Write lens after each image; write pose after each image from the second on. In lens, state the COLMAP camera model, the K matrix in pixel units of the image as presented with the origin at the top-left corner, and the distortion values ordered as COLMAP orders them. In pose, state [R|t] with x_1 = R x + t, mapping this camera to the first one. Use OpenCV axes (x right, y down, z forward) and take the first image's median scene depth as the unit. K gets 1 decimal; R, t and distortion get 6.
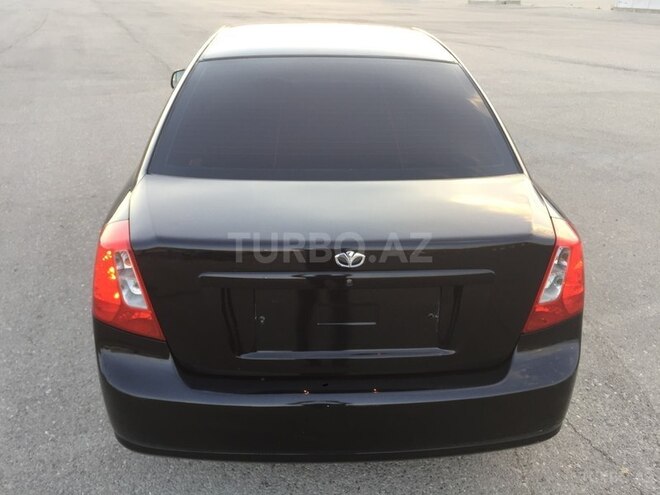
lens RADIAL K [[565.3, 0, 330.0], [0, 565.3, 247.5], [0, 0, 1]] dist [0.055967, -0.089997]
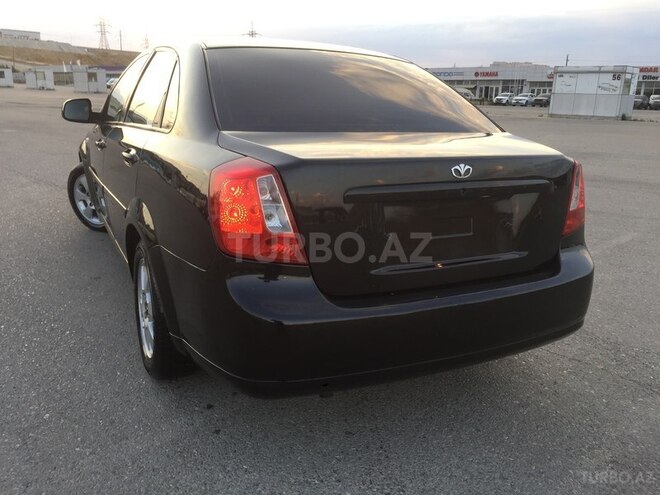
lens RADIAL K [[563.9, 0, 318.1], [0, 563.9, 250.2], [0, 0, 1]] dist [0.014472, 0.002883]
pose [[0.919568, -0.084236, 0.383794, -0.510838], [0.142607, 0.981698, -0.126221, 0.208074], [-0.366138, 0.170801, 0.914751, 0.043999]]
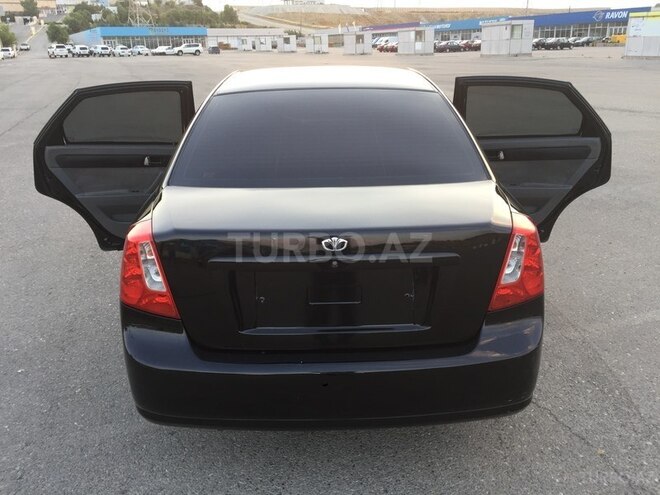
lens RADIAL K [[565.3, 0, 330.0], [0, 565.3, 247.5], [0, 0, 1]] dist [0.055967, -0.089997]
pose [[0.999154, -0.014841, -0.038342, 0.051252], [0.011333, 0.995865, -0.090138, 0.096764], [0.039522, 0.089627, 0.995191, -0.131288]]
